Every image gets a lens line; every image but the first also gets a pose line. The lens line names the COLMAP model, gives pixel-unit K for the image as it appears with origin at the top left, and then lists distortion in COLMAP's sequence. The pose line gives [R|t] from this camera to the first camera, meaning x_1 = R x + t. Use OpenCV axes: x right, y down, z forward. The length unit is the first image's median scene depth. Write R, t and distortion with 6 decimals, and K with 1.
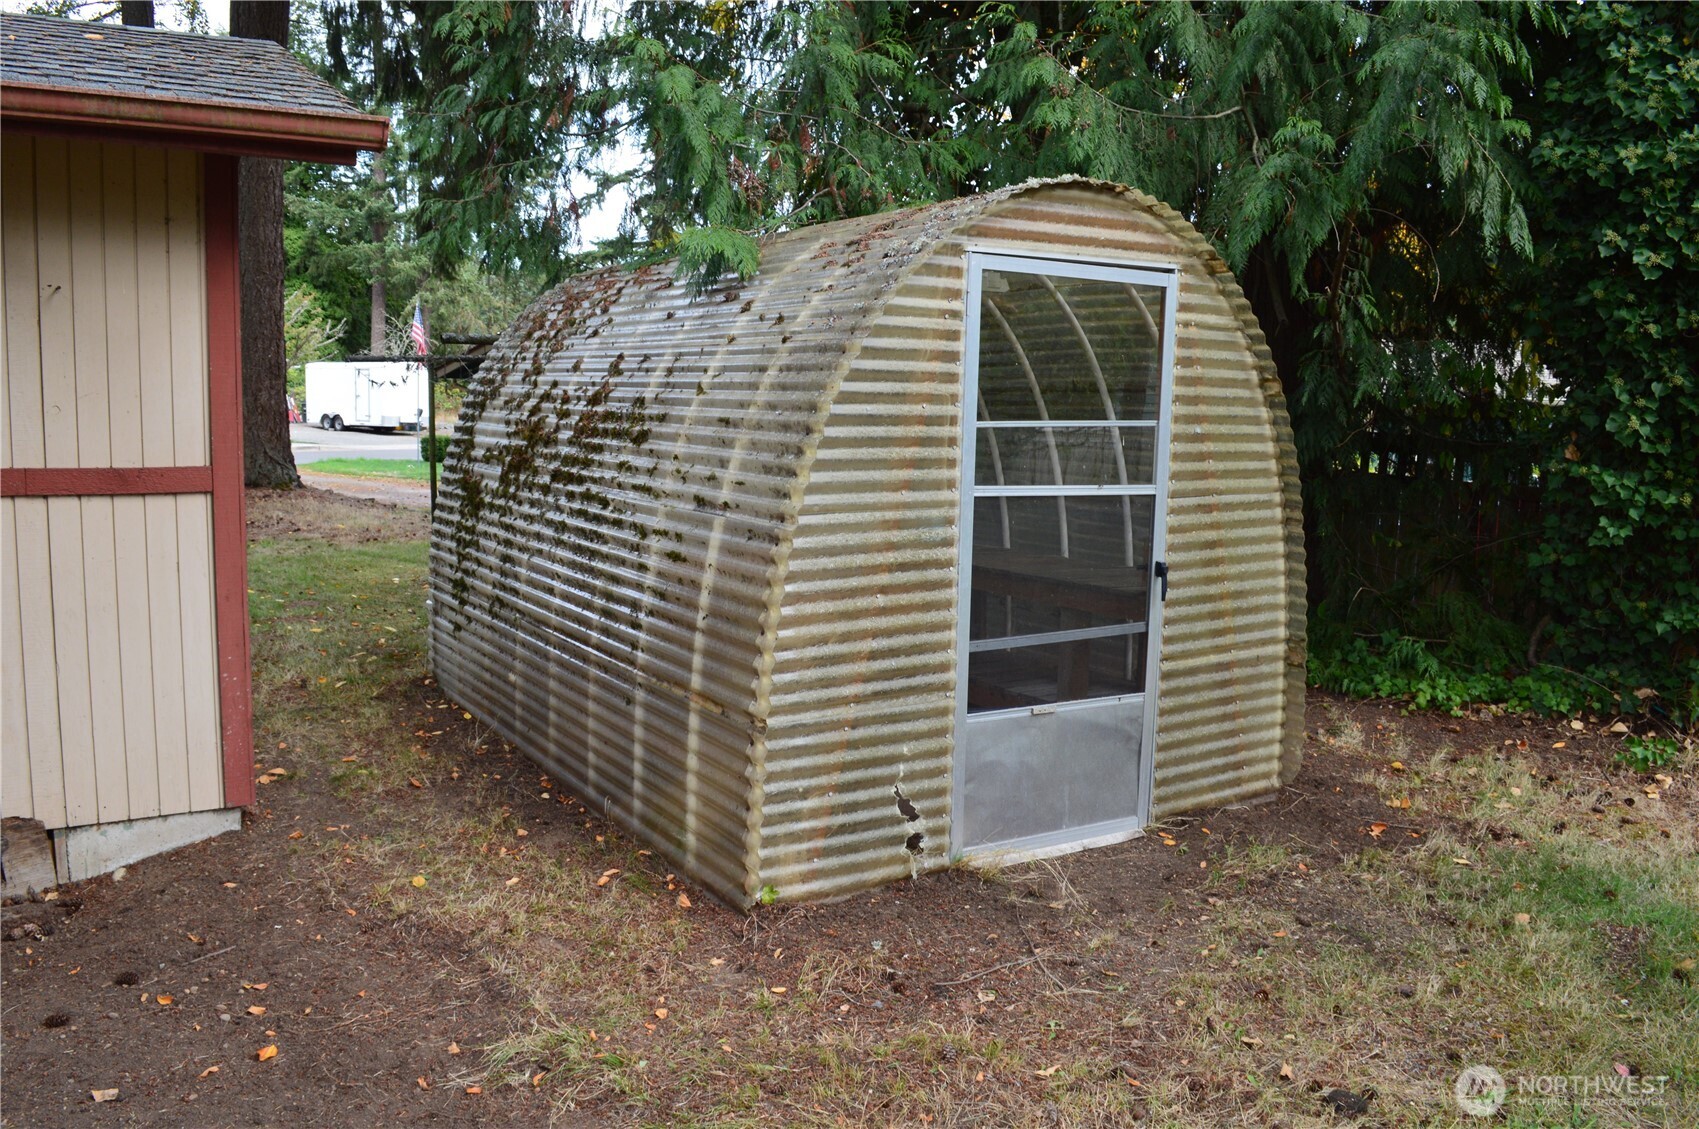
lens RADIAL K [[1358.9, 0, 846.5], [0, 1358.9, 567.4], [0, 0, 1]] dist [-0.083083, 0.012612]
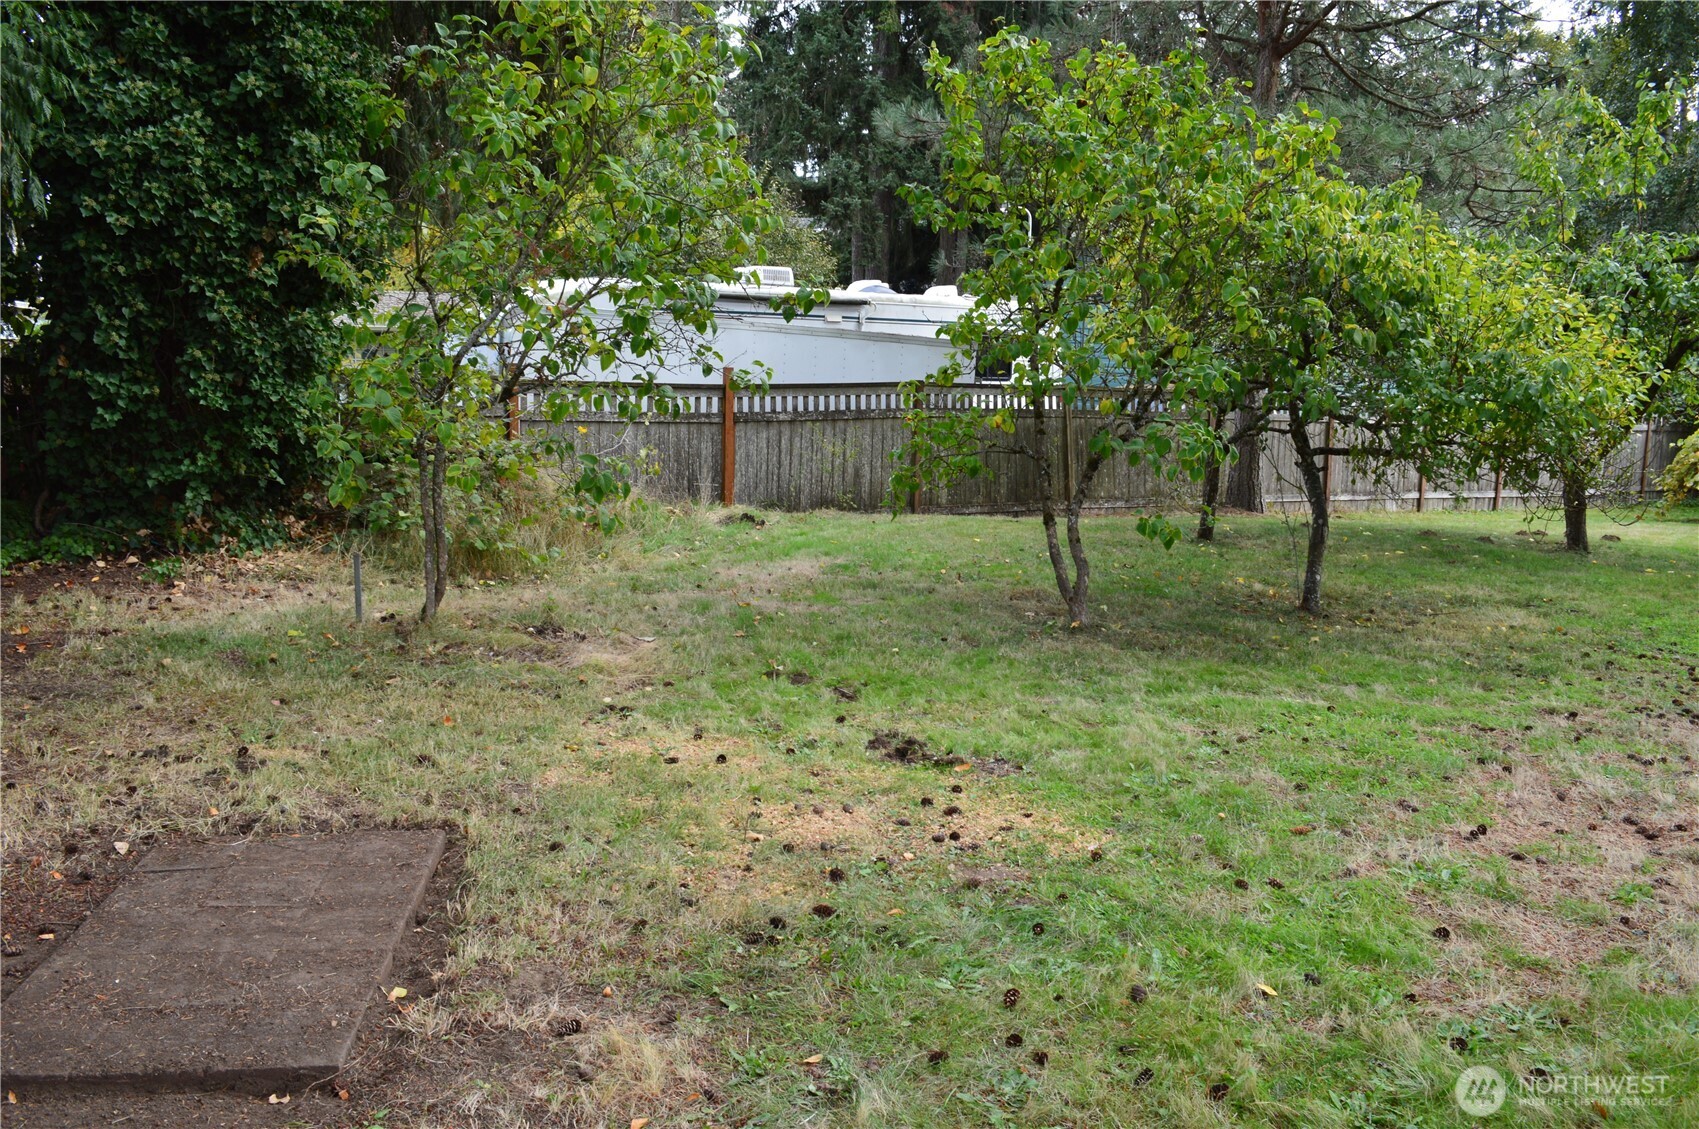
lens RADIAL K [[1358.9, 0, 859.3], [0, 1358.9, 563.0], [0, 0, 1]] dist [-0.083083, 0.012612]
pose [[0.383039, -0.159939, 0.909781, -0.419540], [0.098940, 0.986334, 0.131741, 0.019227], [-0.918418, 0.039552, 0.393629, -0.263364]]
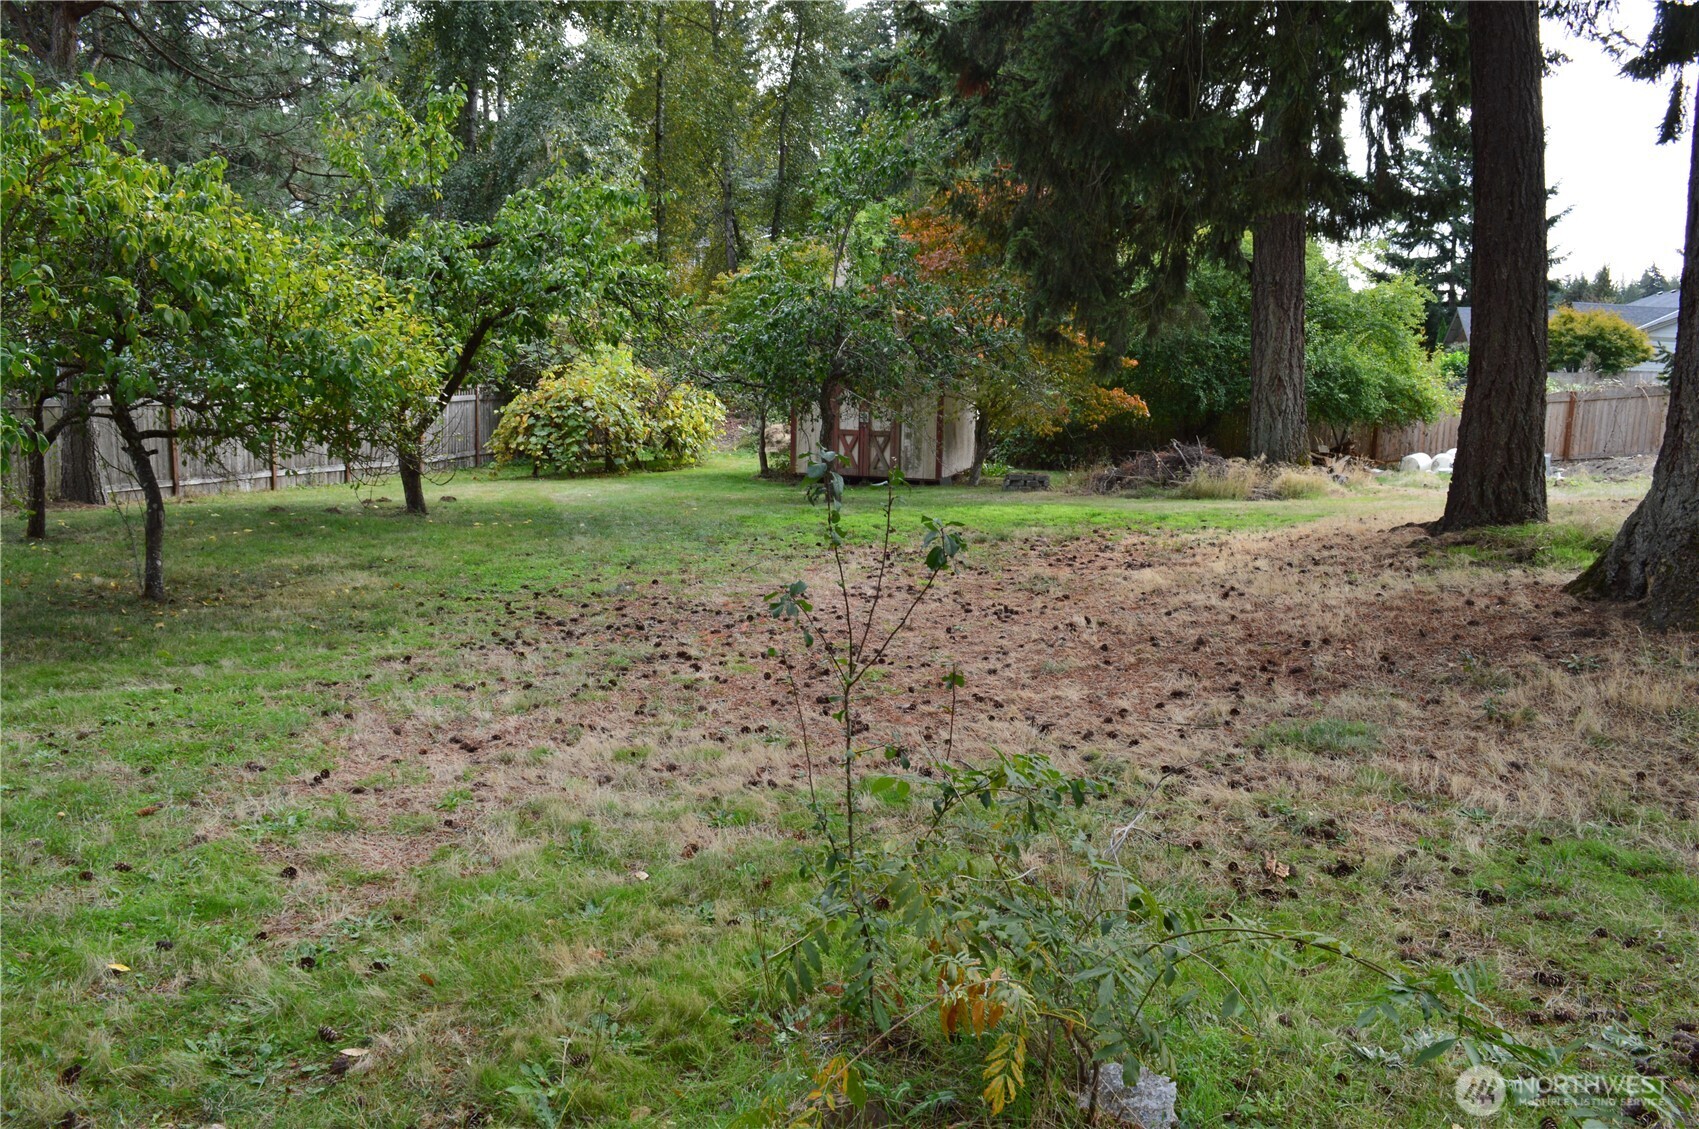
lens RADIAL K [[1358.9, 0, 852.1], [0, 1358.9, 562.2], [0, 0, 1]] dist [-0.083083, 0.012612]
pose [[-0.392602, -0.172553, 0.903376, -0.605027], [0.075196, 0.972931, 0.218518, 0.031114], [-0.916629, 0.153721, -0.369000, -0.401249]]
